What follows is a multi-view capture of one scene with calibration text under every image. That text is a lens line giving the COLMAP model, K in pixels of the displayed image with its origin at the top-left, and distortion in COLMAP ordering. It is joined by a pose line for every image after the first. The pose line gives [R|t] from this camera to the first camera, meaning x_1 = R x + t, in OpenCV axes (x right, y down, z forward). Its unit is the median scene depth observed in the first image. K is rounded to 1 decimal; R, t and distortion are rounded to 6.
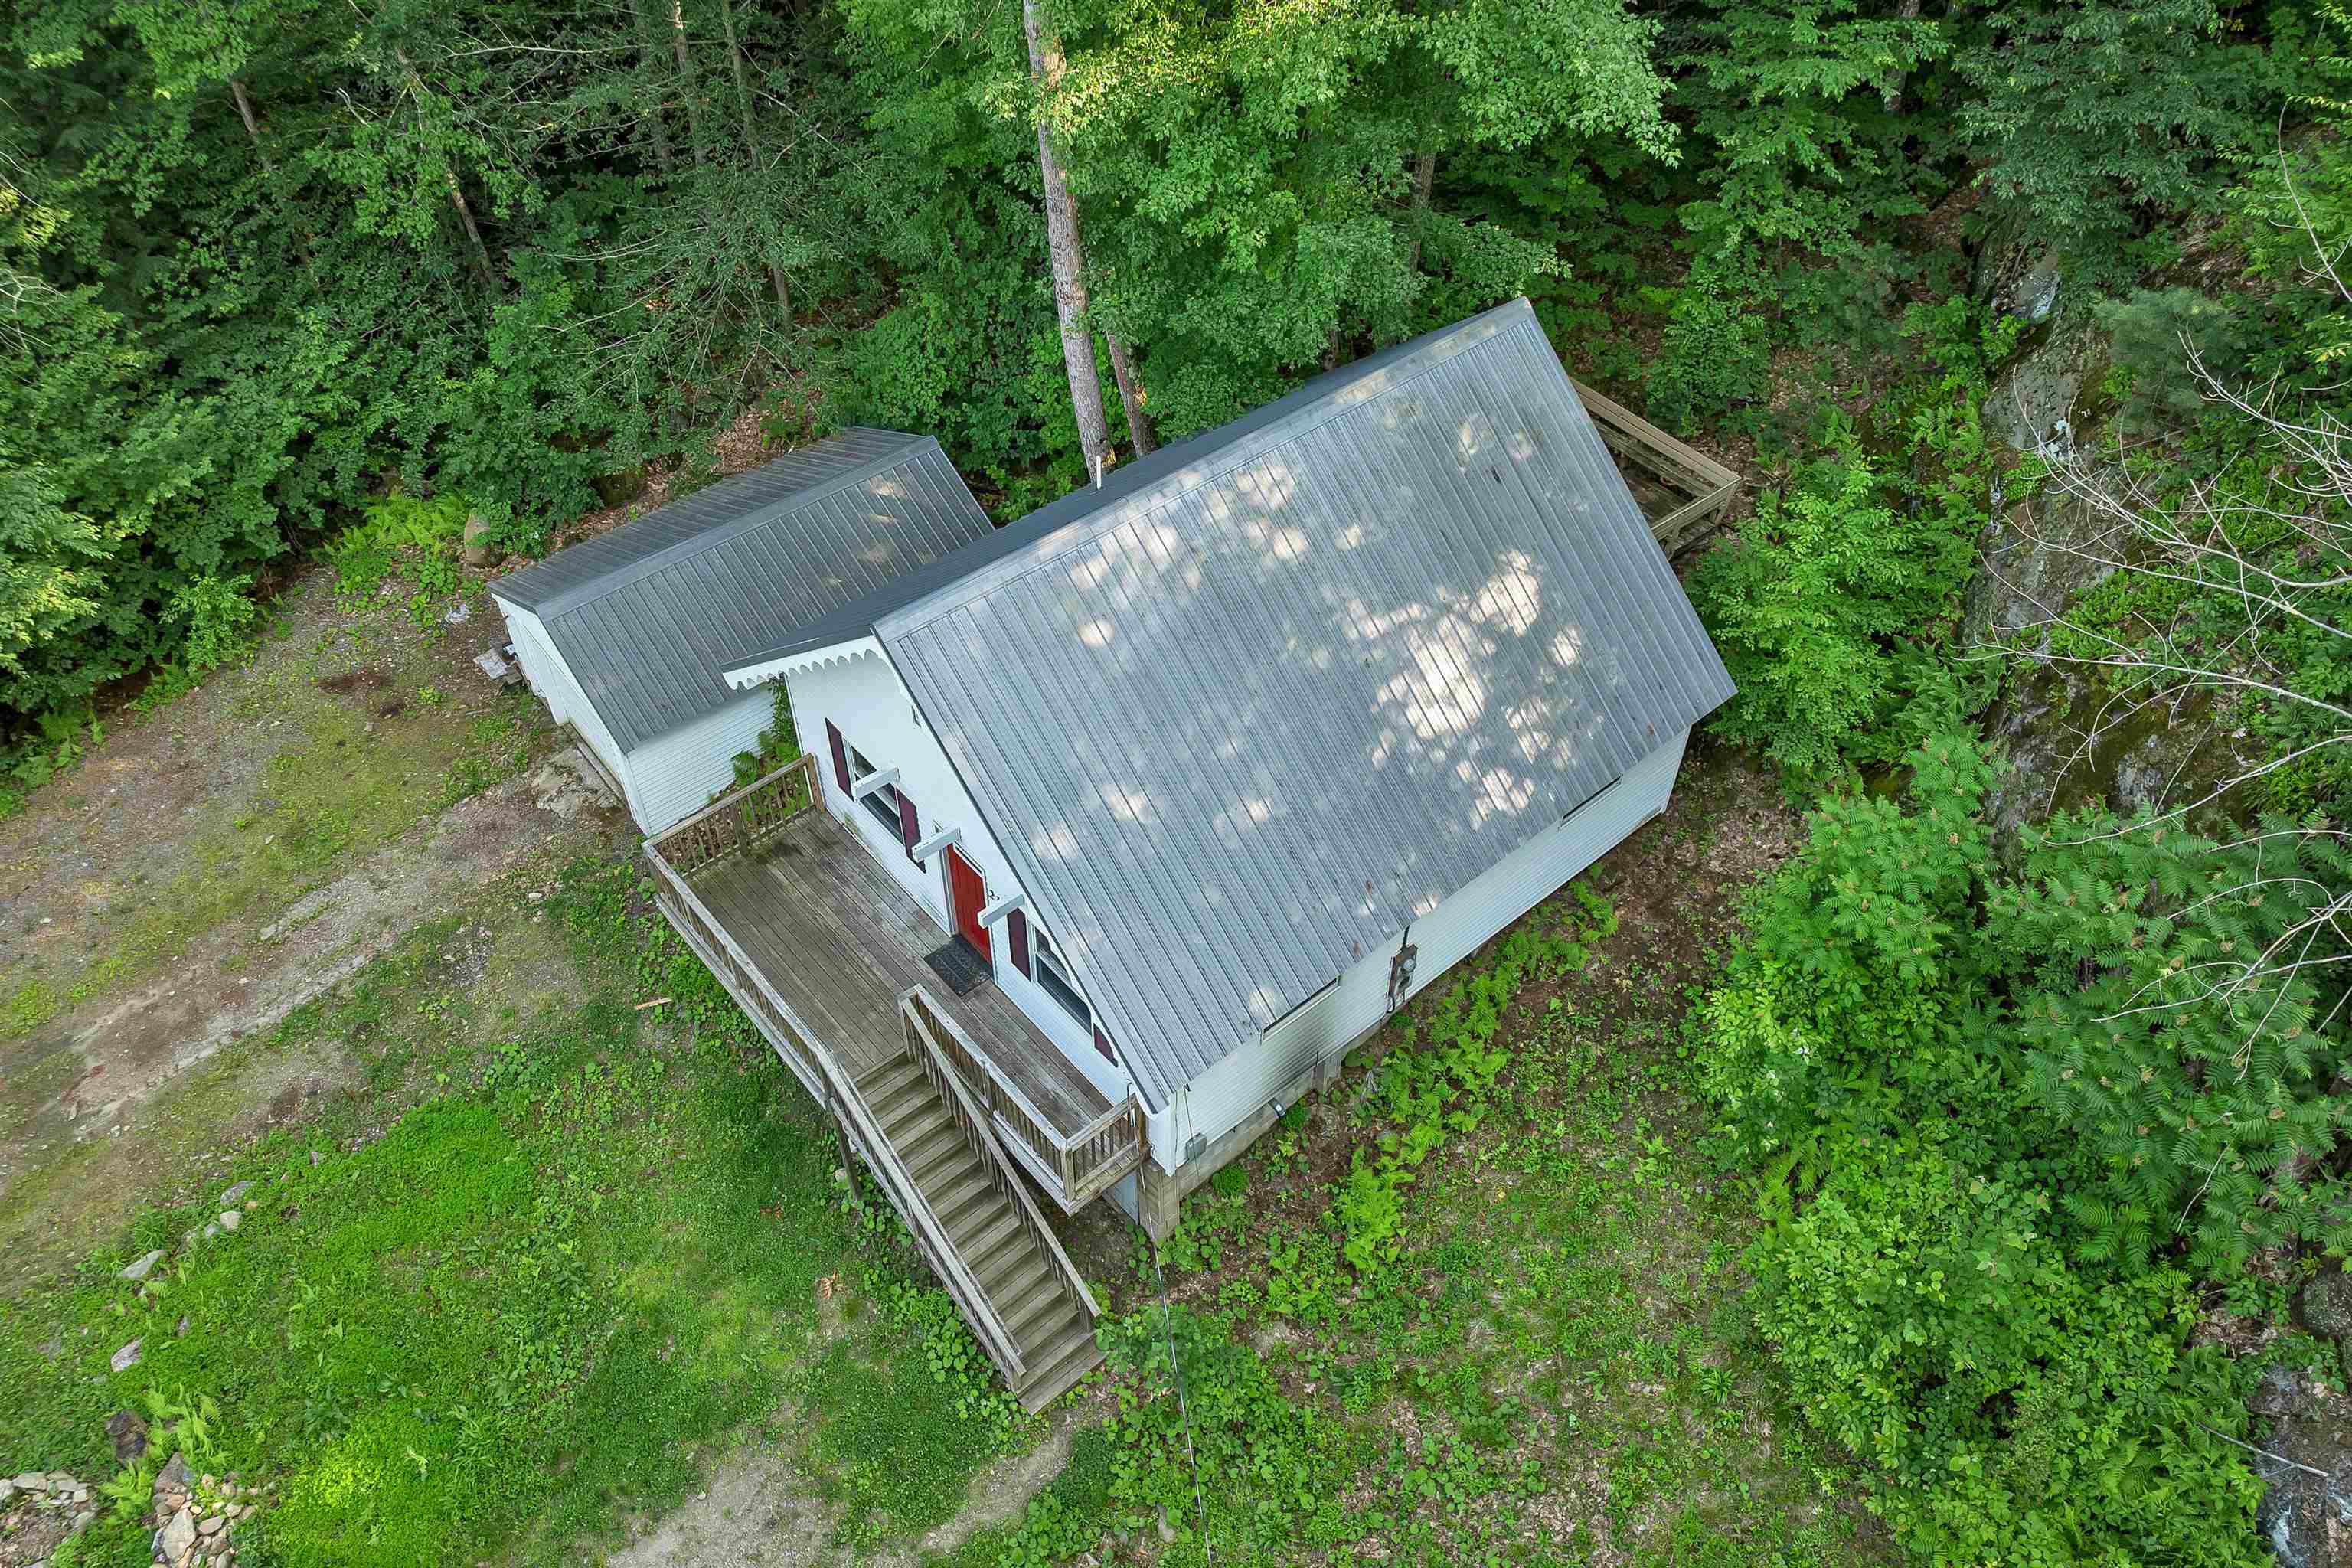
lens RADIAL K [[1710.0, 0, 1175.6], [0, 1710.0, 825.6], [0, 0, 1]] dist [-0.042494, 0.006826]
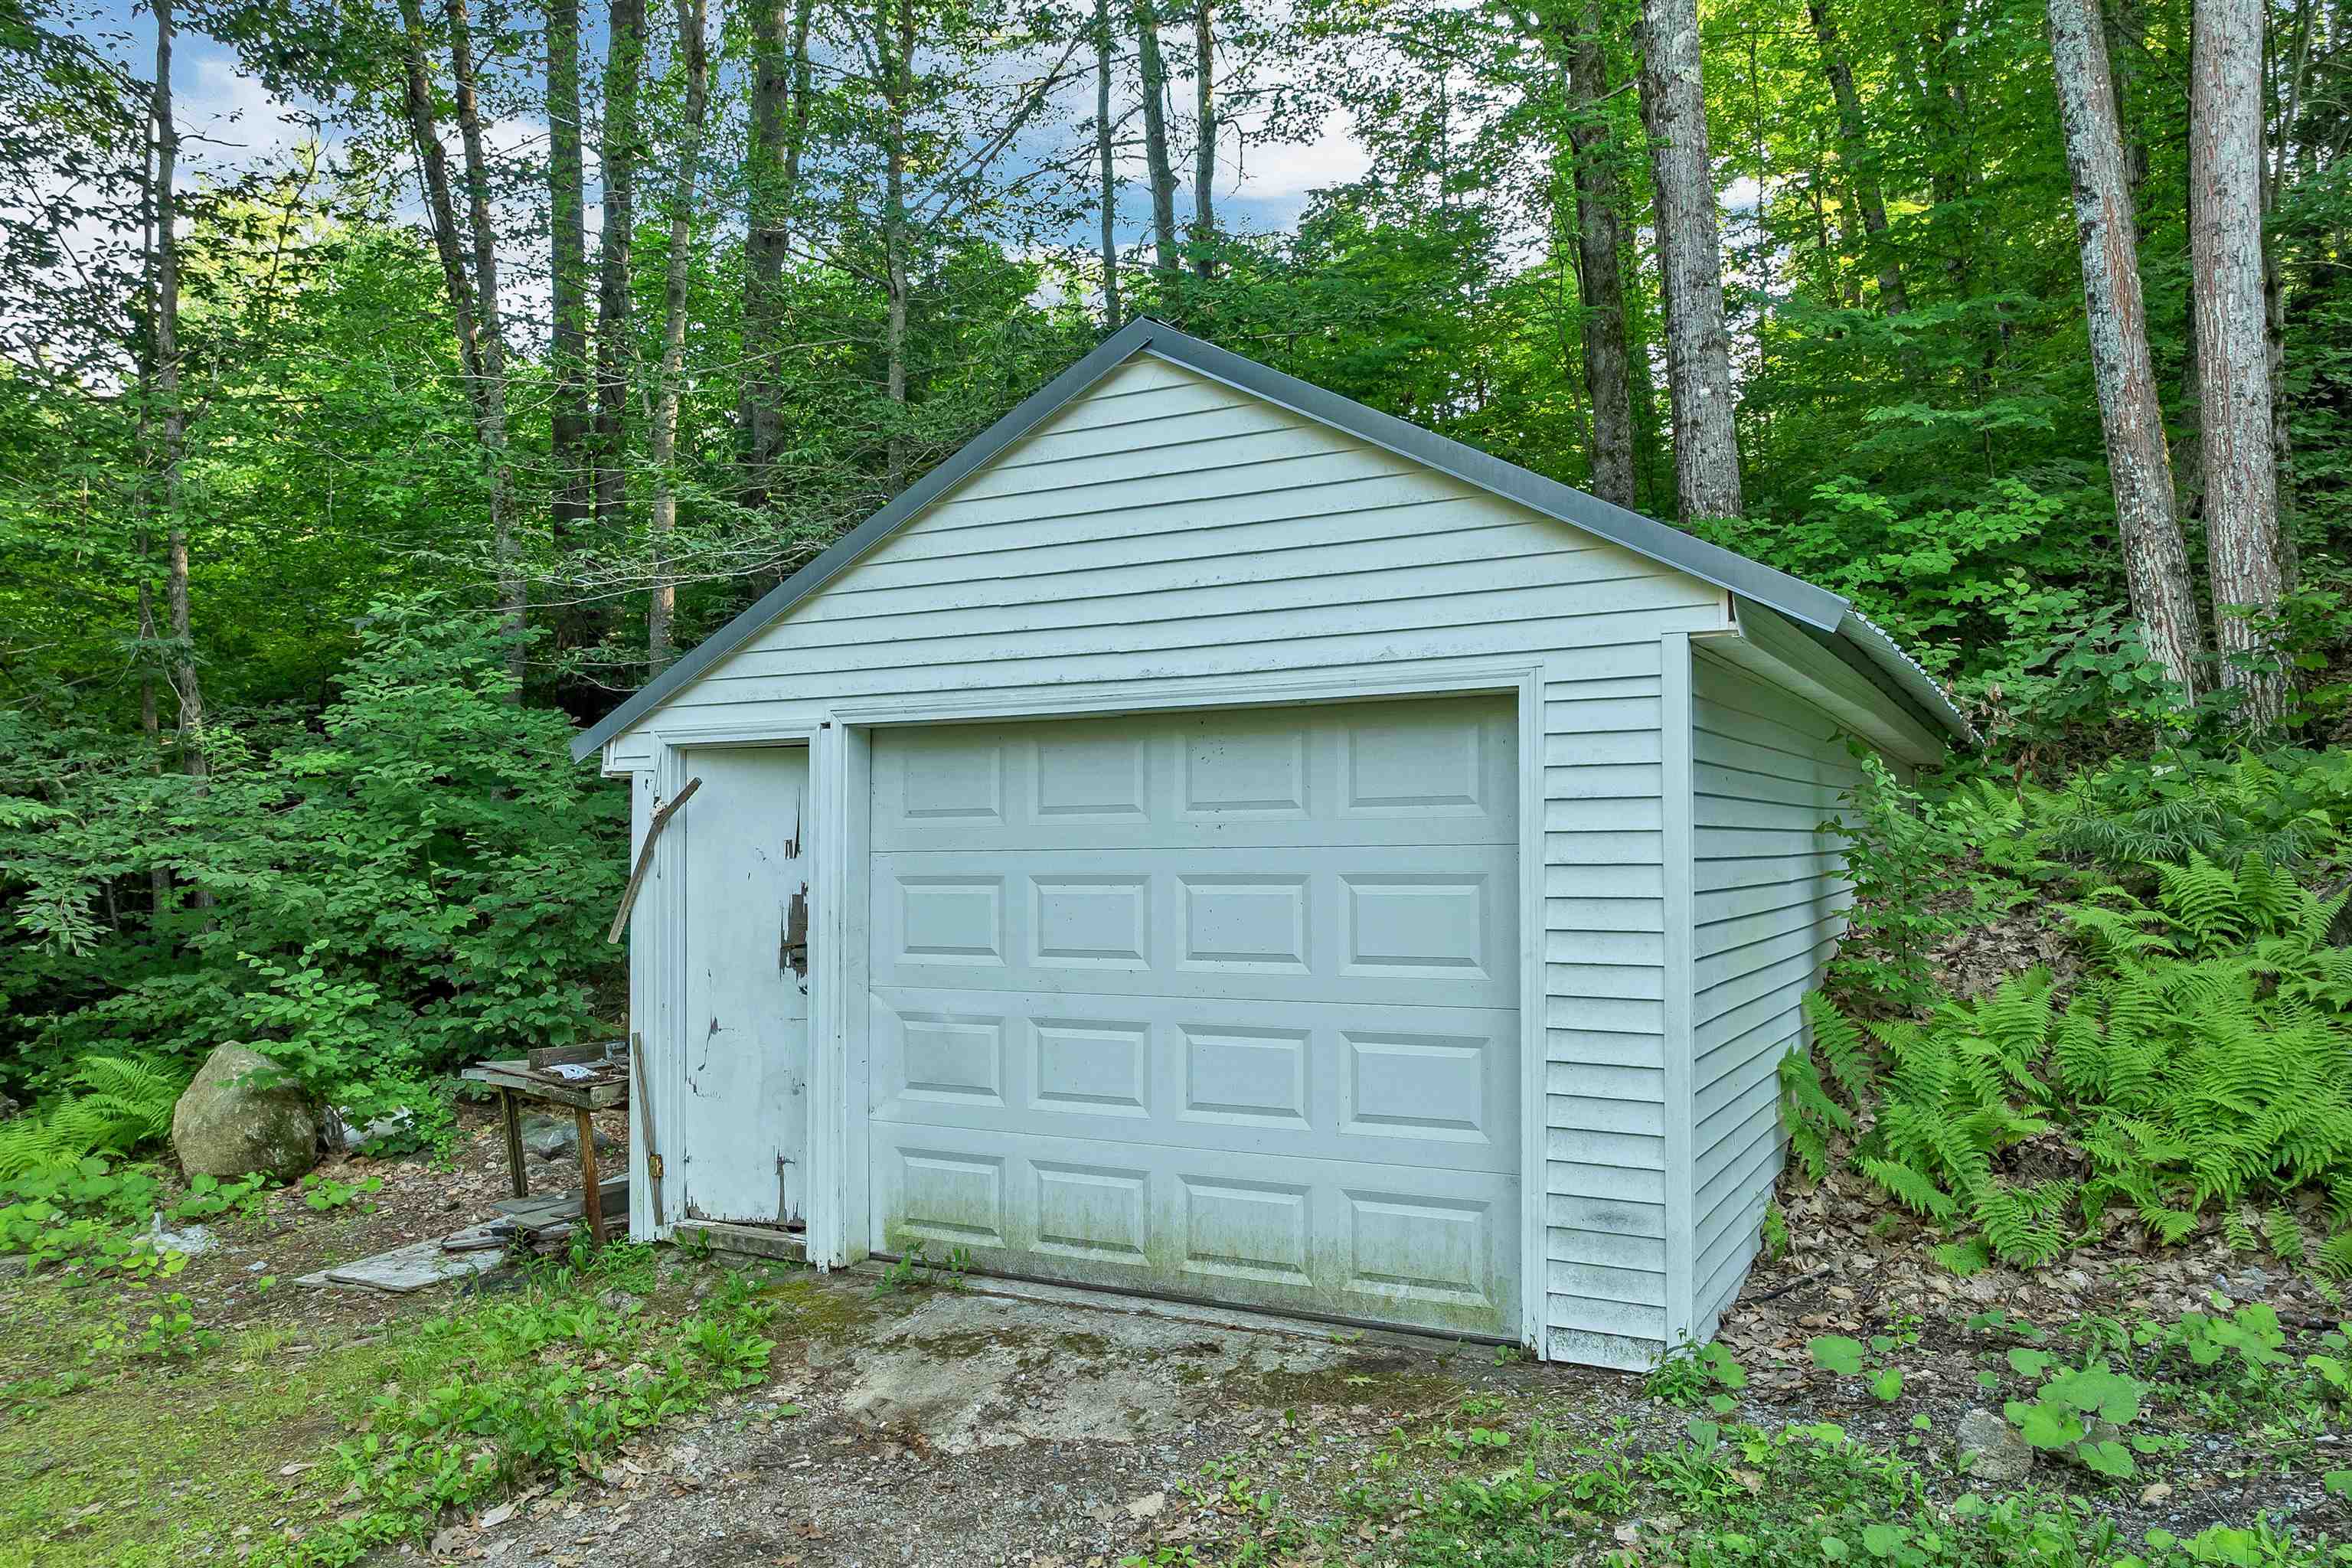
lens RADIAL K [[1715.0, 0, 1180.4], [0, 1715.0, 831.1], [0, 0, 1]] dist [-0.075461, 0.060265]
pose [[0.924920, -0.004440, 0.380136, -0.568173], [0.288013, 0.660851, -0.693054, 0.108196], [-0.248136, 0.750504, 0.612513, 1.114886]]
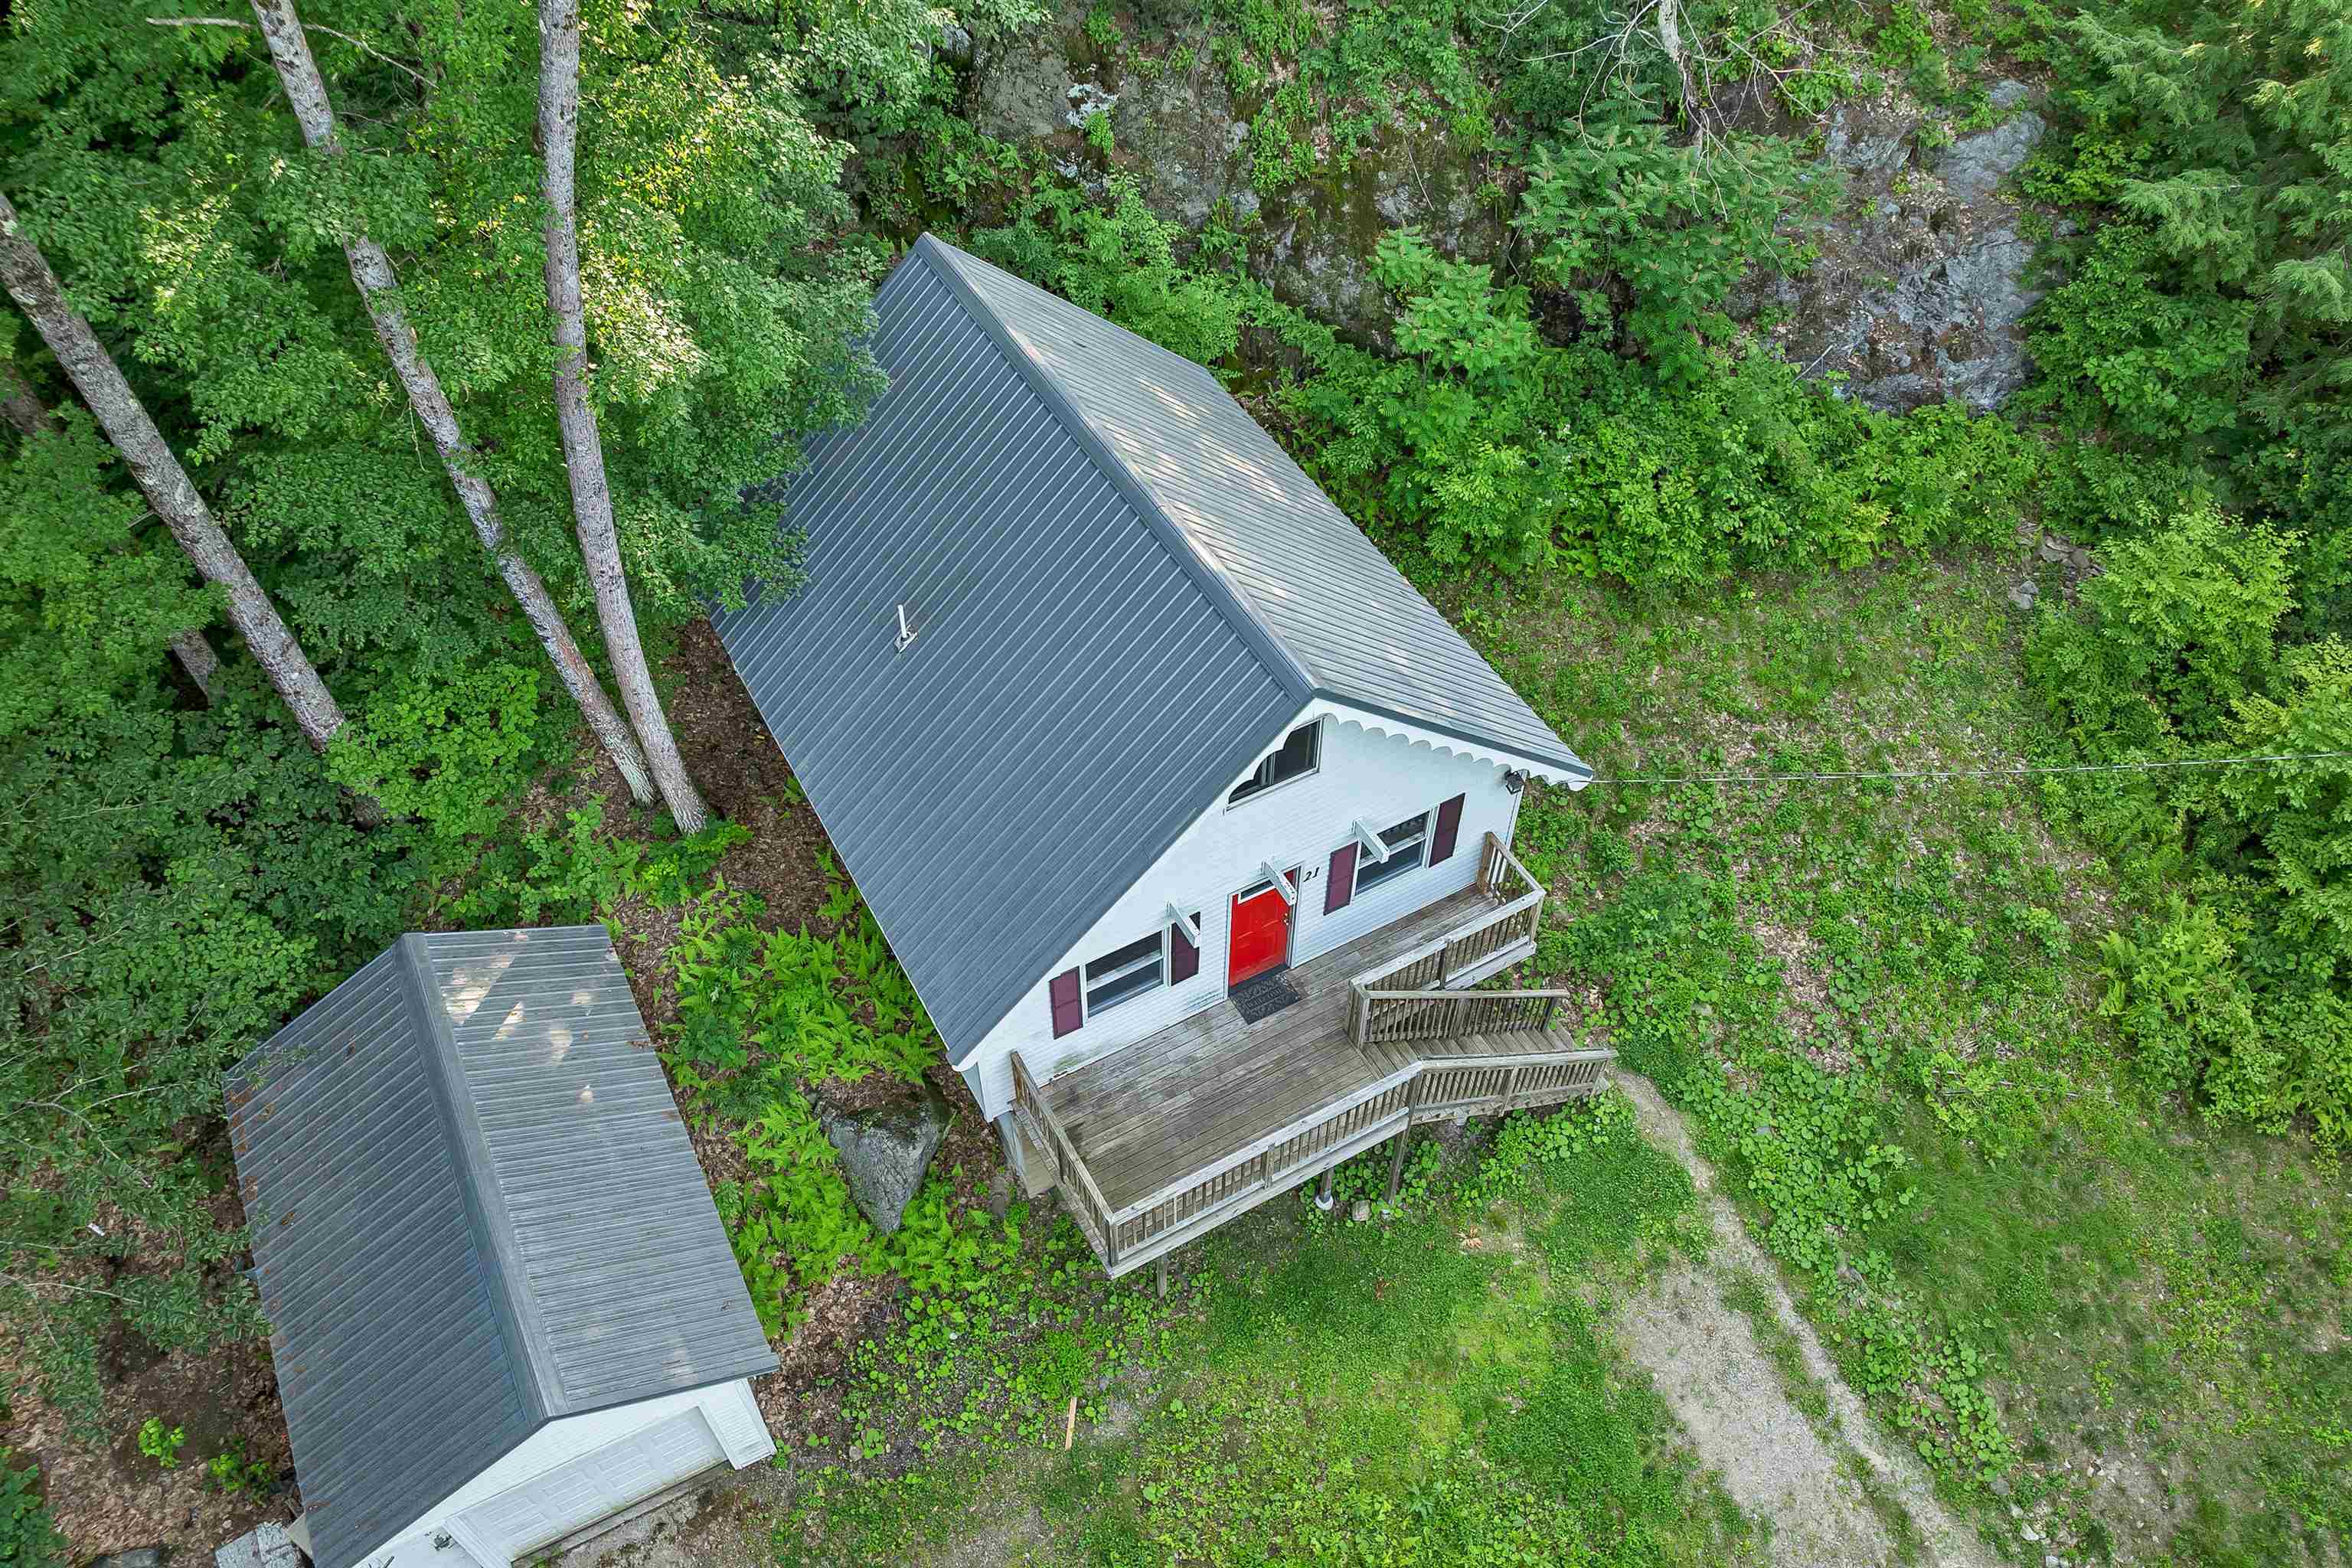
lens RADIAL K [[1710.0, 0, 1175.6], [0, 1710.0, 825.6], [0, 0, 1]] dist [-0.042494, 0.006826]
pose [[0.192063, -0.753744, 0.628476, -0.715881], [0.726705, 0.539622, 0.425098, -0.451984], [-0.659554, 0.375072, 0.651390, 0.346210]]
